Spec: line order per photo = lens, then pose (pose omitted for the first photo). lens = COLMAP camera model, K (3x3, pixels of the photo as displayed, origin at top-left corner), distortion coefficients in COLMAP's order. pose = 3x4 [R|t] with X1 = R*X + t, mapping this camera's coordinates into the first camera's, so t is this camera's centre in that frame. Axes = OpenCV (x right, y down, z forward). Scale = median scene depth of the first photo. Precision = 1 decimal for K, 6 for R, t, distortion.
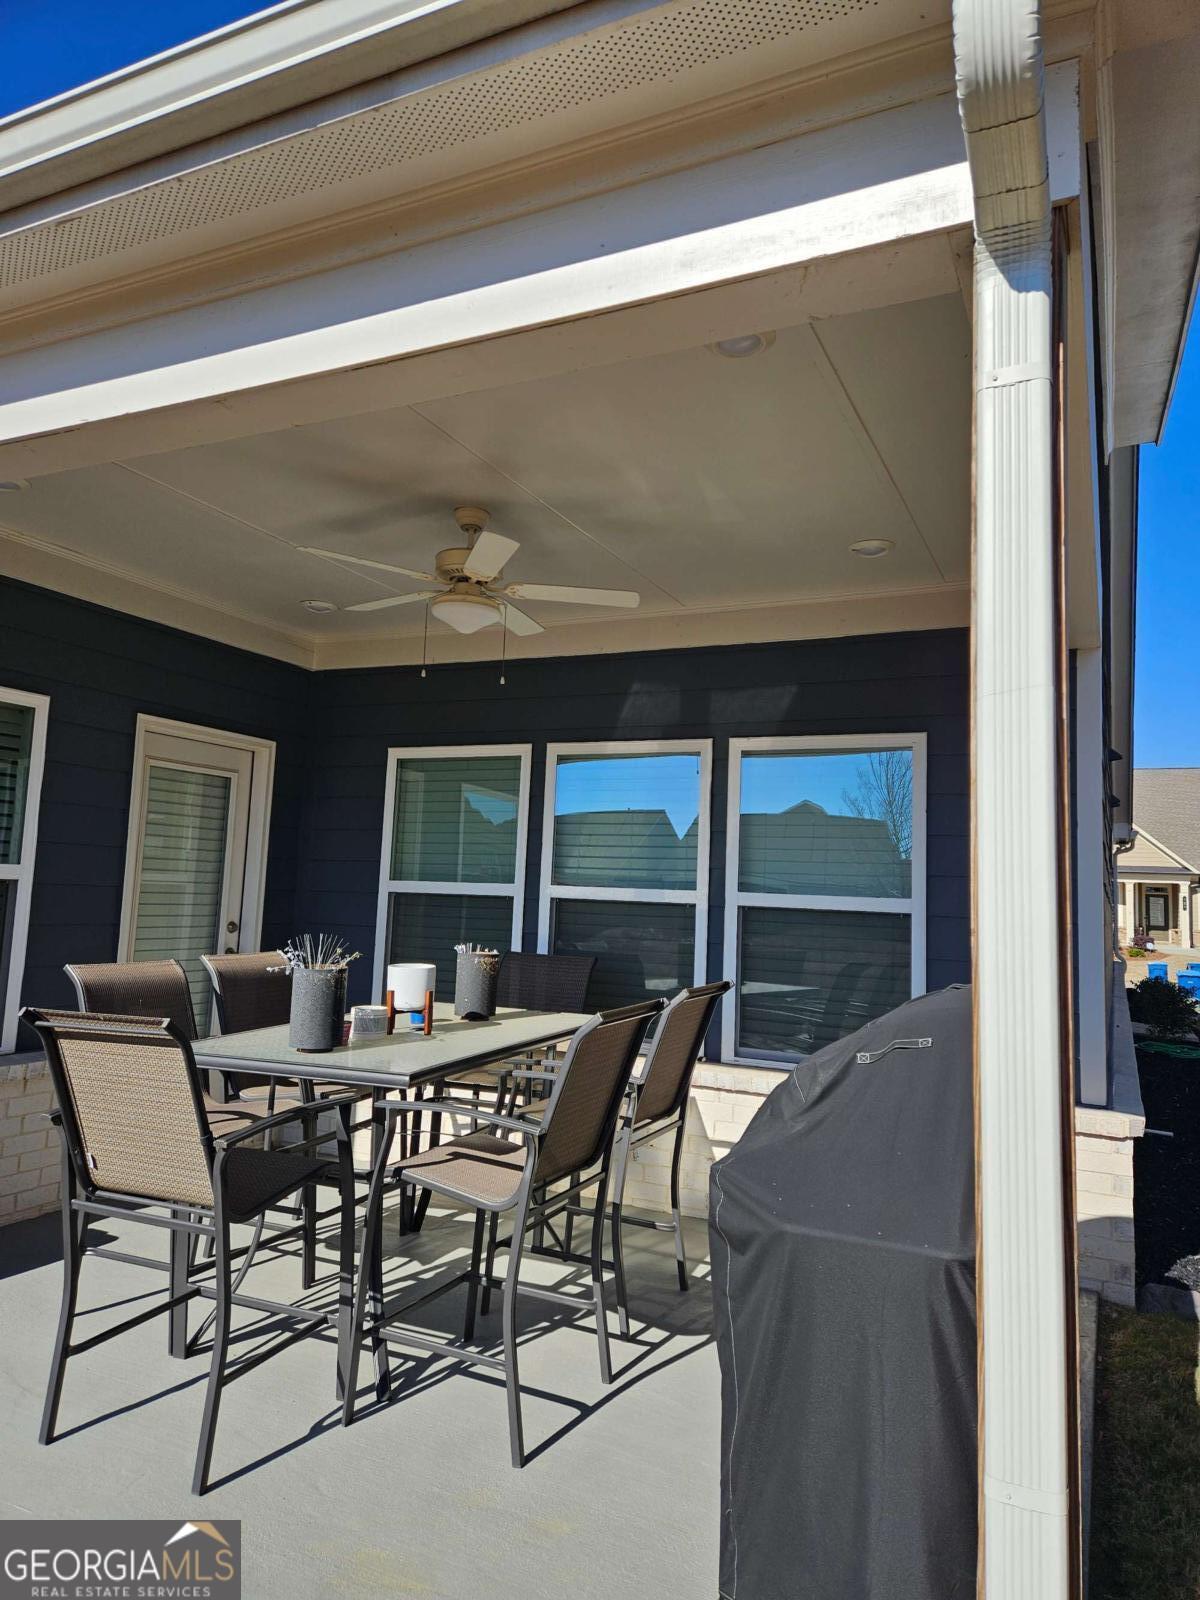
lens RADIAL K [[1010.6, 0, 600.0], [0, 1010.6, 800.0], [0, 0, 1]] dist [0.060101, -0.000888]
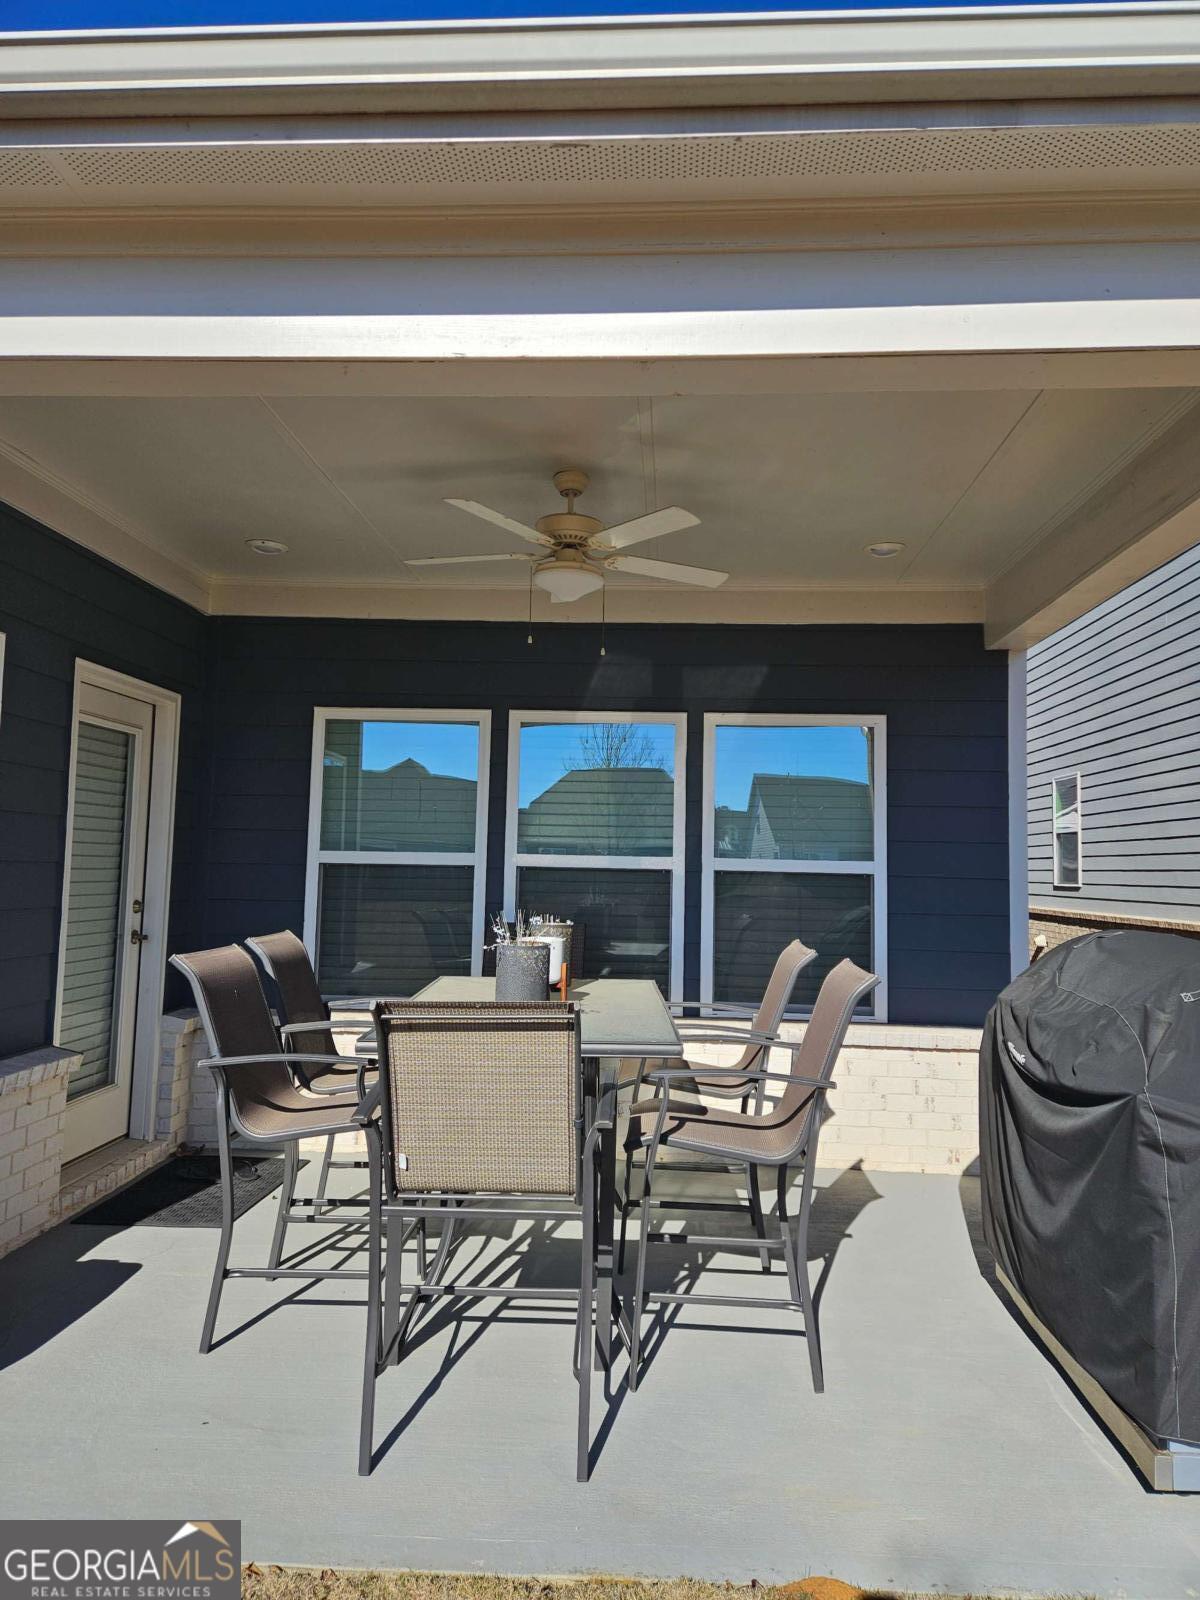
lens RADIAL K [[1010.6, 0, 600.0], [0, 1010.6, 800.0], [0, 0, 1]] dist [0.060101, -0.000888]
pose [[0.931471, 0.004654, 0.363785, -0.358265], [-0.019253, 0.999148, 0.036517, -0.006609], [-0.363305, -0.041019, 0.930767, 0.052295]]
